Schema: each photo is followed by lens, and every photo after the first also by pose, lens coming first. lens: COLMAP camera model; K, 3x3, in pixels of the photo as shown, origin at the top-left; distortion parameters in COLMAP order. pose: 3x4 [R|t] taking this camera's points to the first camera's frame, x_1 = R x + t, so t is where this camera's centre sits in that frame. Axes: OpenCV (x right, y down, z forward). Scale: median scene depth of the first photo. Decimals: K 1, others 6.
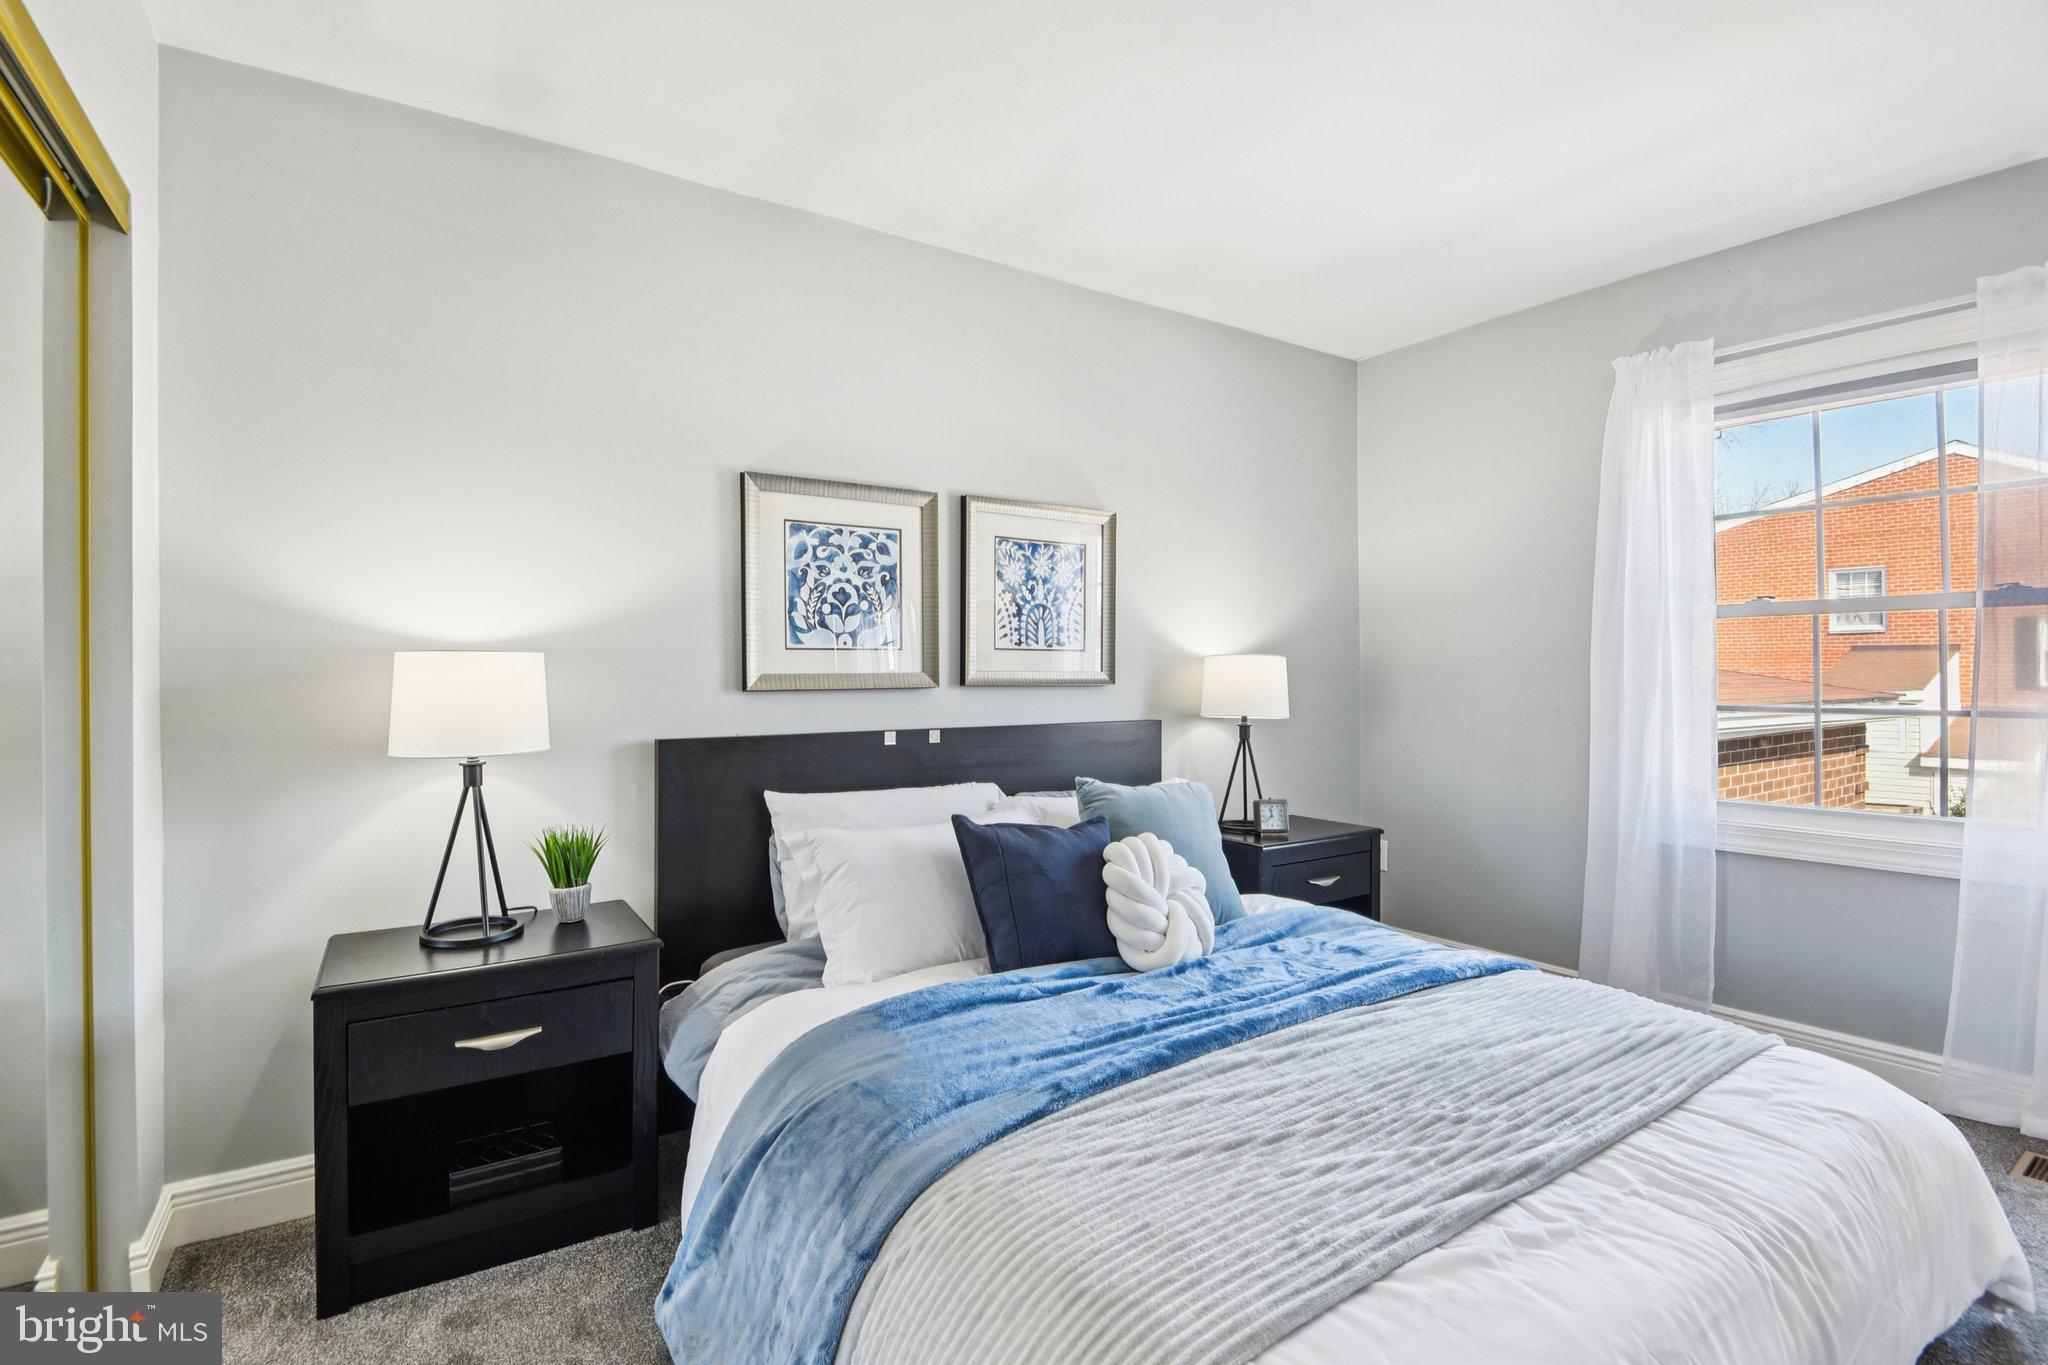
lens RADIAL K [[1003.3, 0, 1024.0], [0, 1003.3, 682.5], [0, 0, 1]] dist [-0.057685, 0.000217]
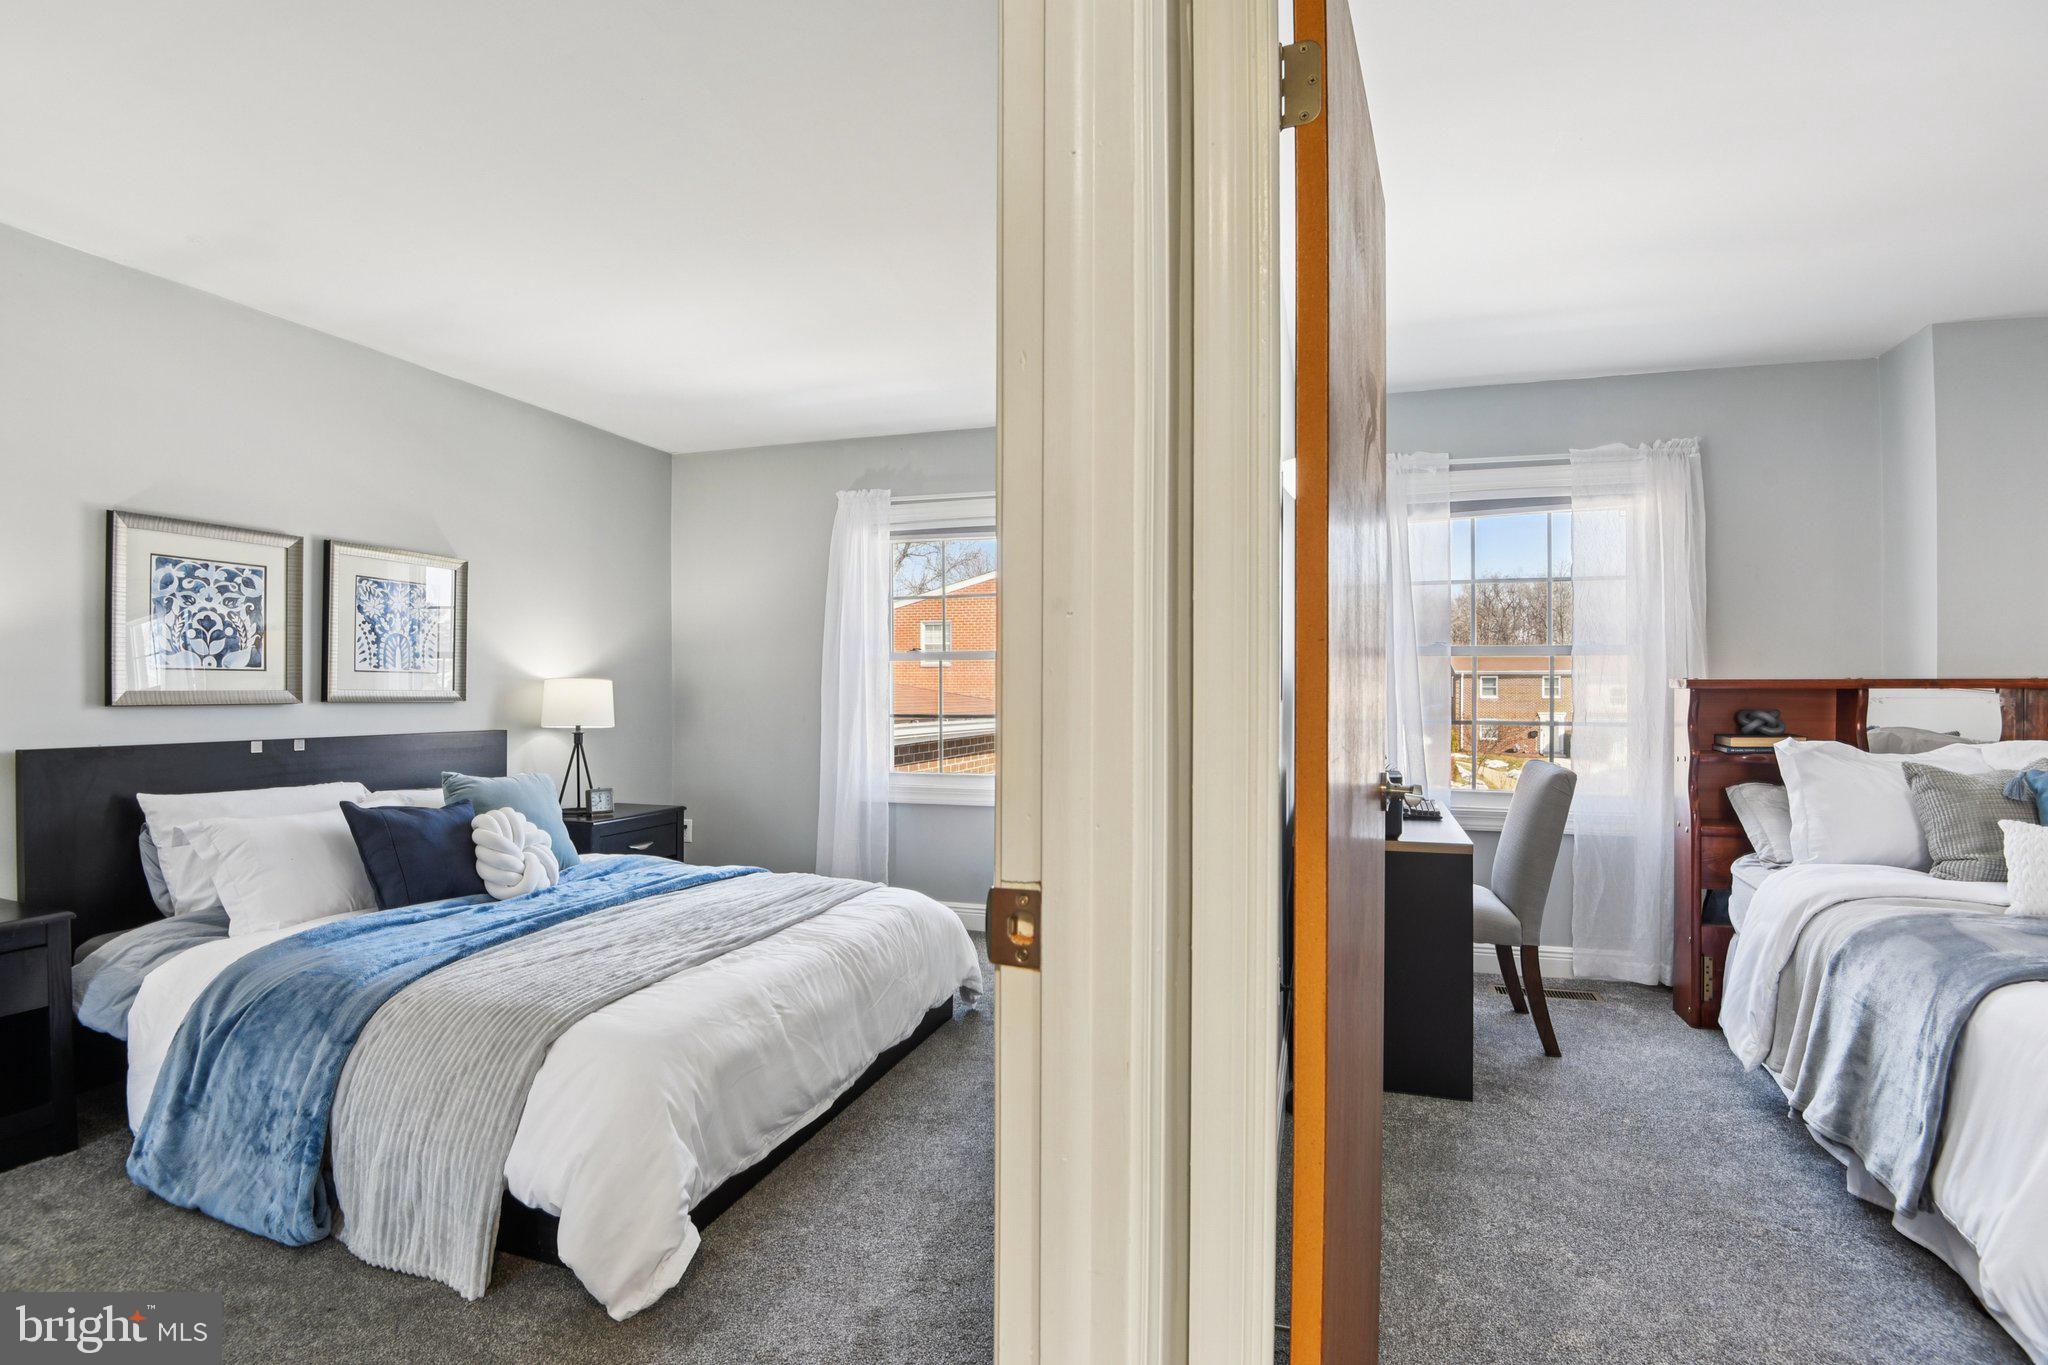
lens RADIAL K [[977.2, 0, 1027.4], [0, 977.2, 691.7], [0, 0, 1]] dist [-0.019323, -0.009766]
pose [[0.792216, 0.006749, 0.610204, -0.108773], [-0.000734, 0.999949, -0.010107, 0.002376], [-0.610241, 0.007559, 0.792180, -0.438001]]
